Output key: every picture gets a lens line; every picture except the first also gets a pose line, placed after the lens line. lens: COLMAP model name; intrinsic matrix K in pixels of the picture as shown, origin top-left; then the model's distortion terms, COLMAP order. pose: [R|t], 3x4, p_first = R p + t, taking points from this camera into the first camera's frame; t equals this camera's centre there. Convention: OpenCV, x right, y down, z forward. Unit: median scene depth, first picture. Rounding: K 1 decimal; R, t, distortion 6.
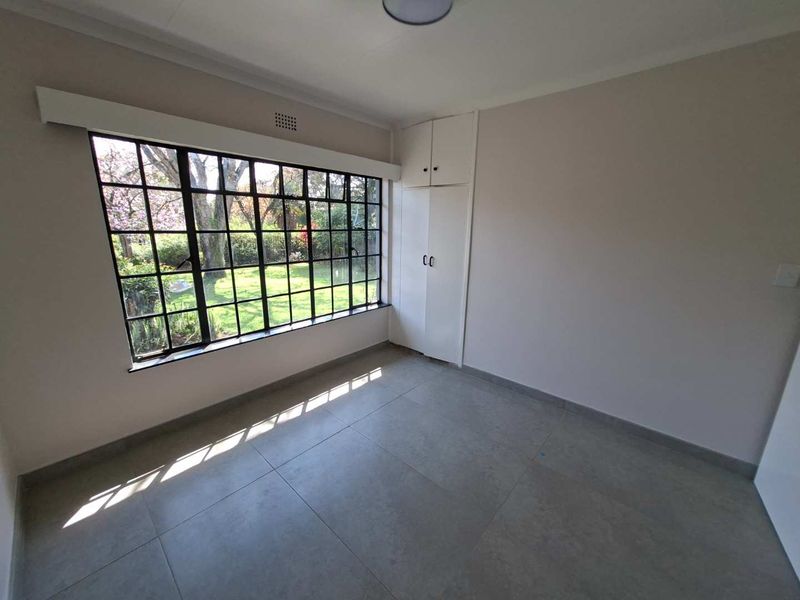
lens RADIAL K [[320.1, 0, 405.8], [0, 320.1, 298.0], [0, 0, 1]] dist [0.001164, 0.000582]
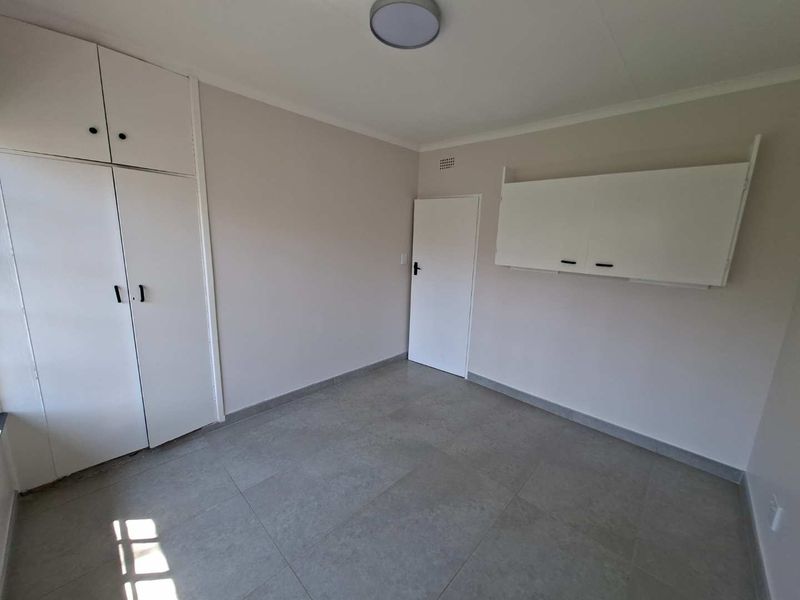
lens RADIAL K [[320.1, 0, 405.8], [0, 320.1, 298.0], [0, 0, 1]] dist [0.001164, 0.000582]
pose [[0.013906, -0.203362, 0.979005, -0.545492], [0.192837, 0.961265, 0.196938, -0.138401], [-0.981132, 0.186049, 0.052583, 0.527828]]
